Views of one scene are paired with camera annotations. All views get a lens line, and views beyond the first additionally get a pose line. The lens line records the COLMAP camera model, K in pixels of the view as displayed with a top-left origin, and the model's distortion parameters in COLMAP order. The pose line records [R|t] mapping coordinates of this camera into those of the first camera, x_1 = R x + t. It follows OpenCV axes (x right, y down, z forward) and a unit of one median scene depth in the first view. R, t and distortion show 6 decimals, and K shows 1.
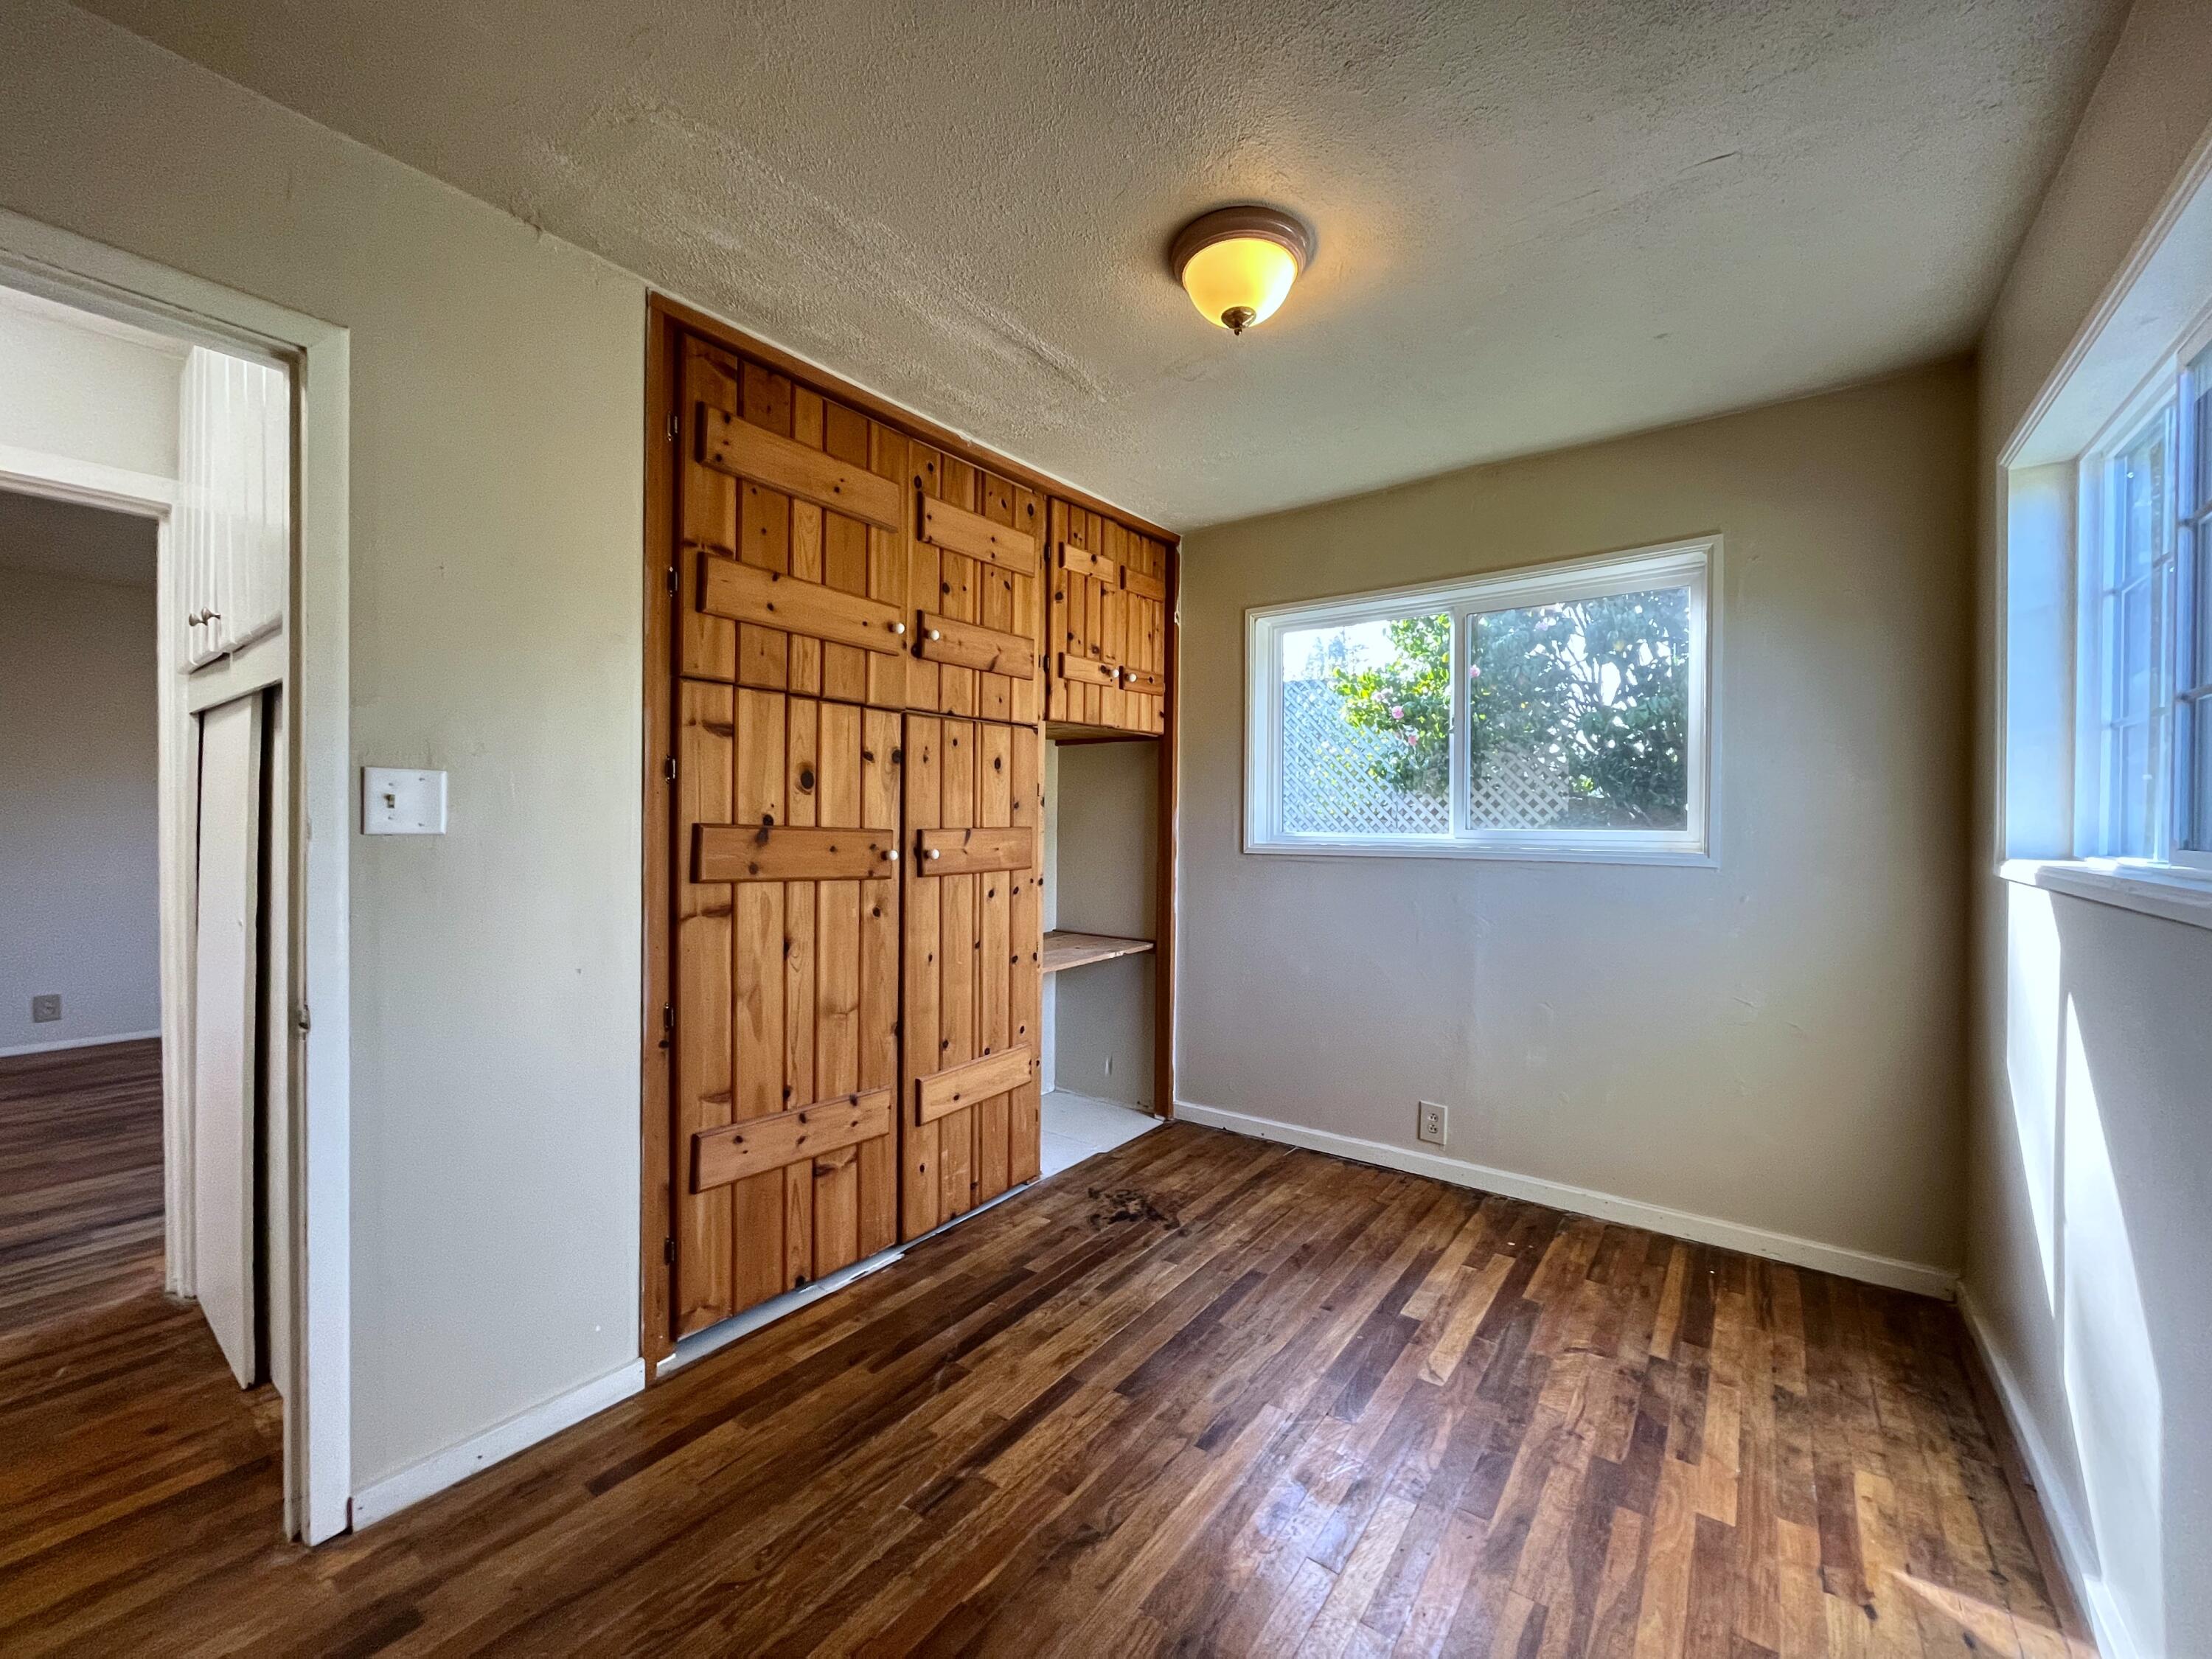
lens RADIAL K [[893.3, 0, 1108.0], [0, 893.3, 826.0], [0, 0, 1]] dist [-0.000033, 0.000020]
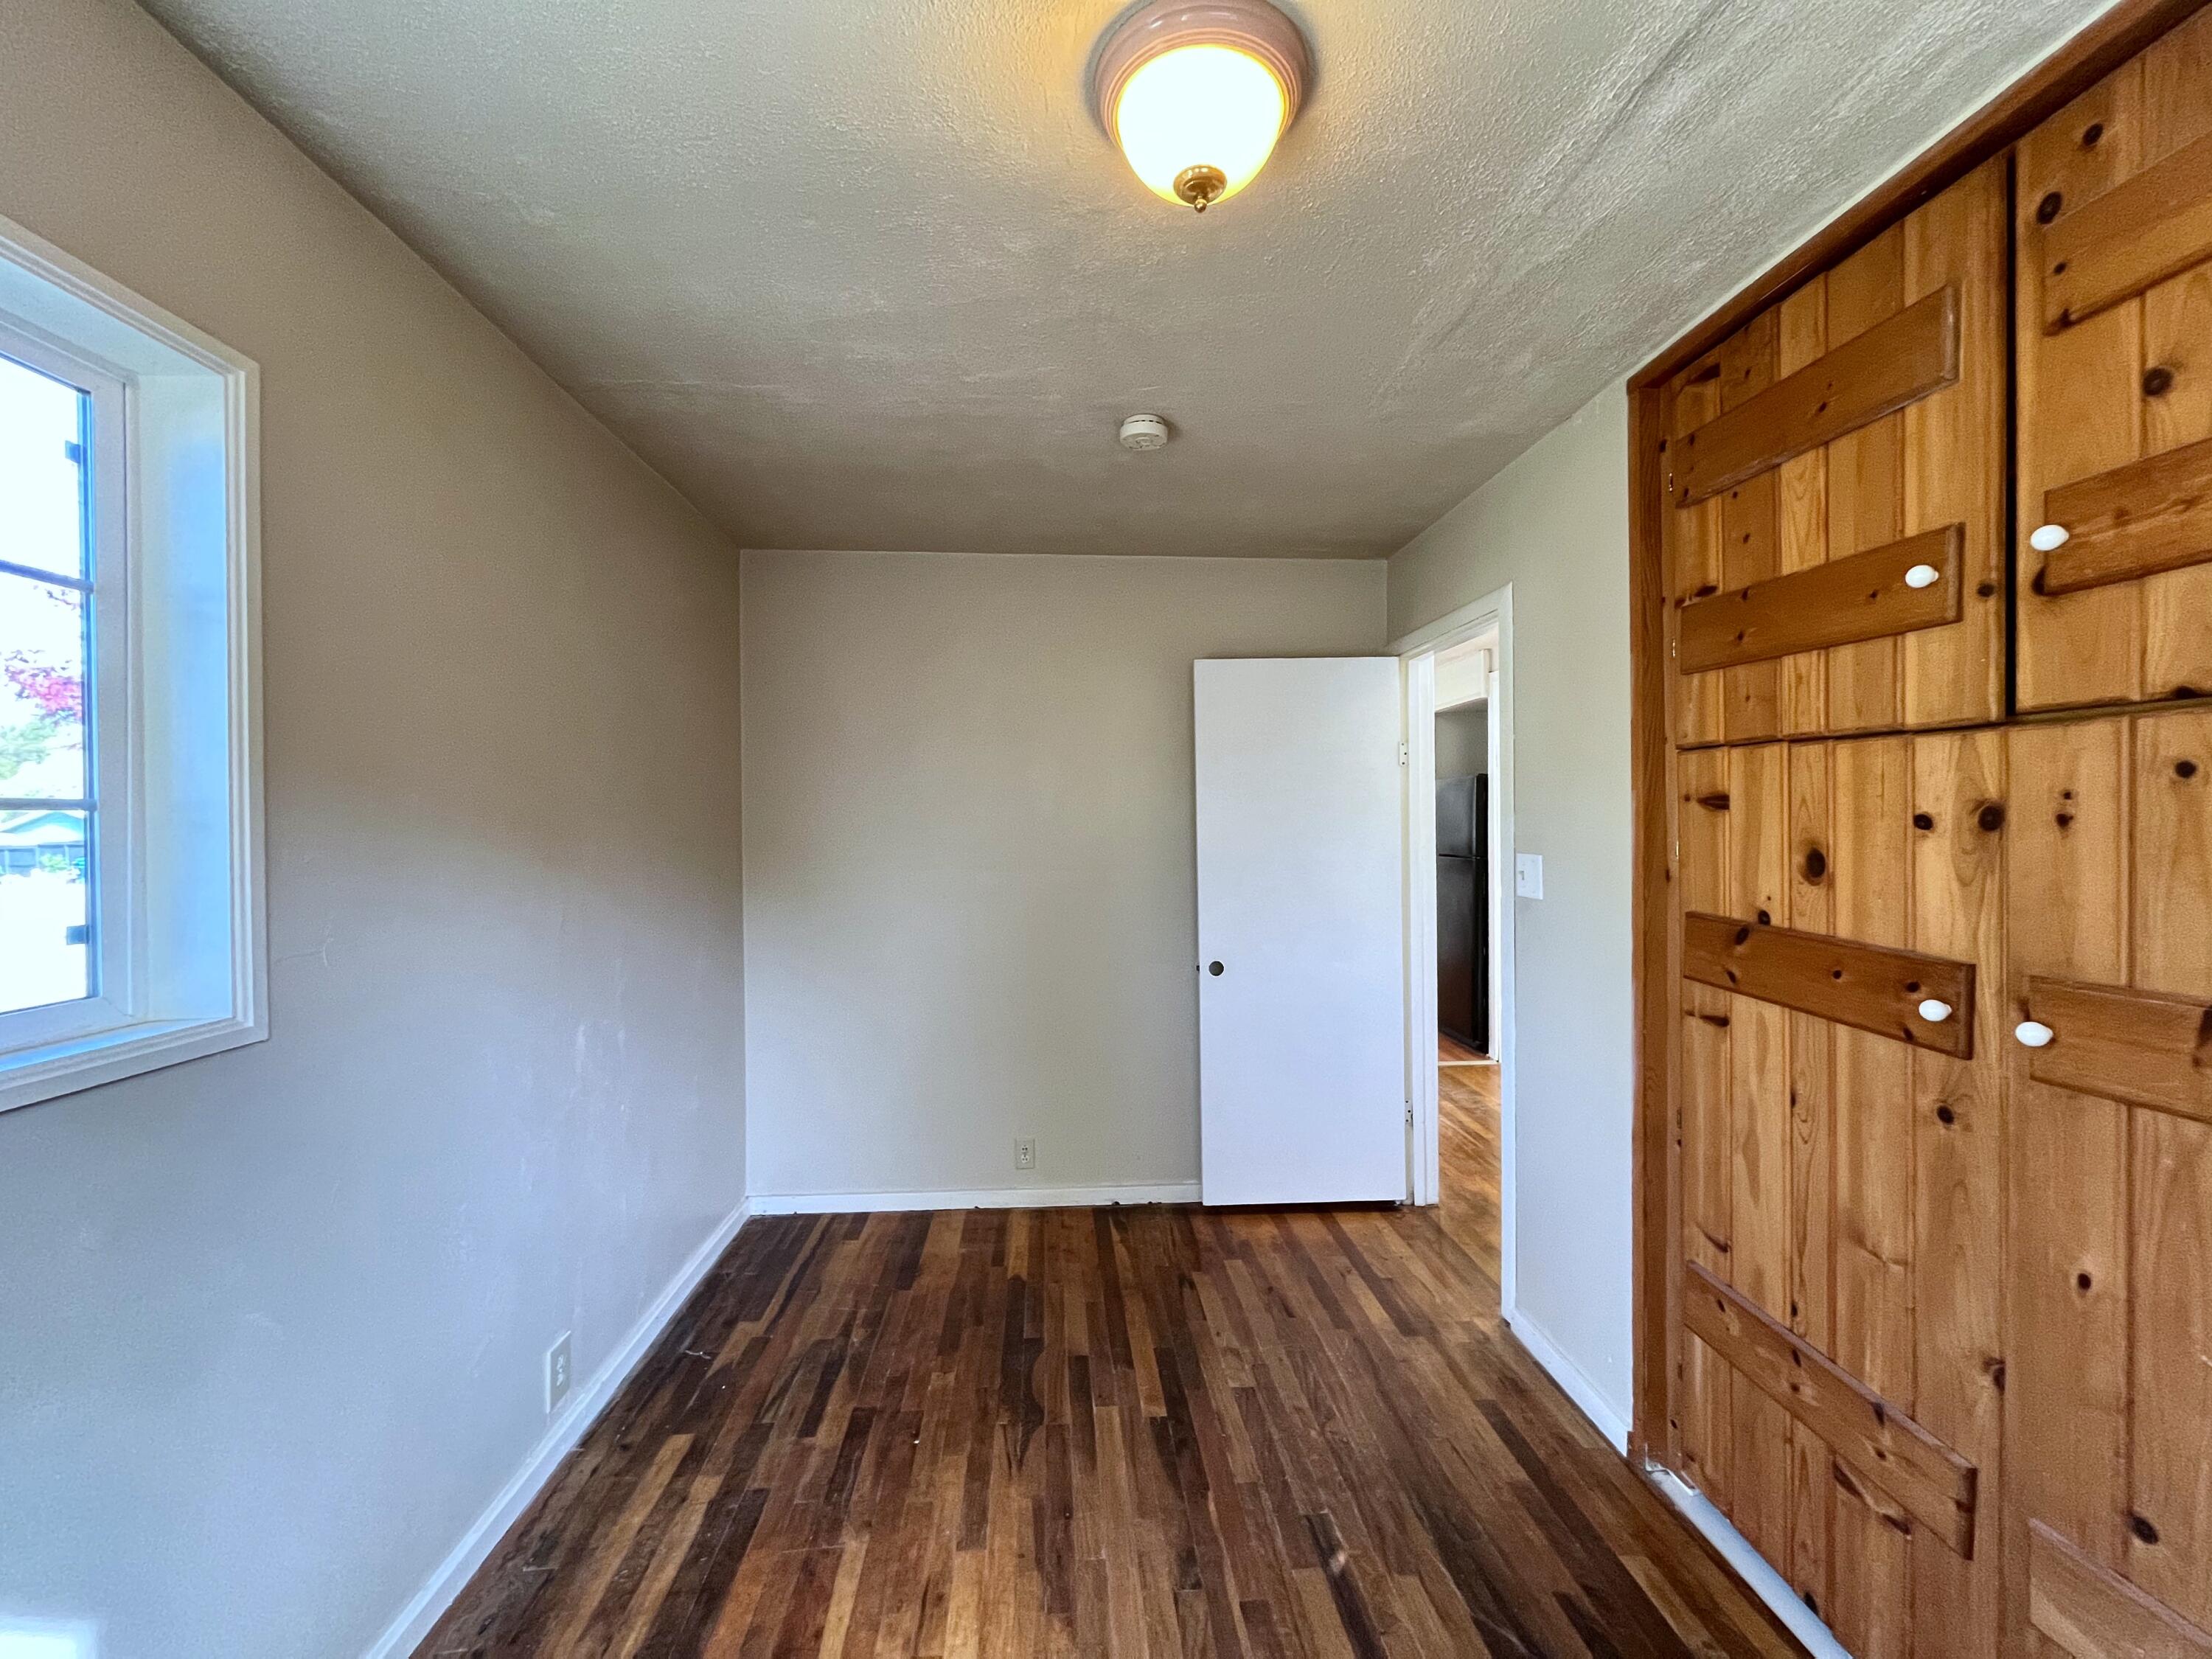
lens RADIAL K [[893.3, 0, 1108.0], [0, 893.3, 826.0], [0, 0, 1]] dist [-0.000033, 0.000020]
pose [[-0.760778, 0.004762, -0.648995, 0.548915], [-0.001207, 0.999961, 0.008753, -0.093939], [0.649012, 0.007442, -0.760742, 1.285331]]
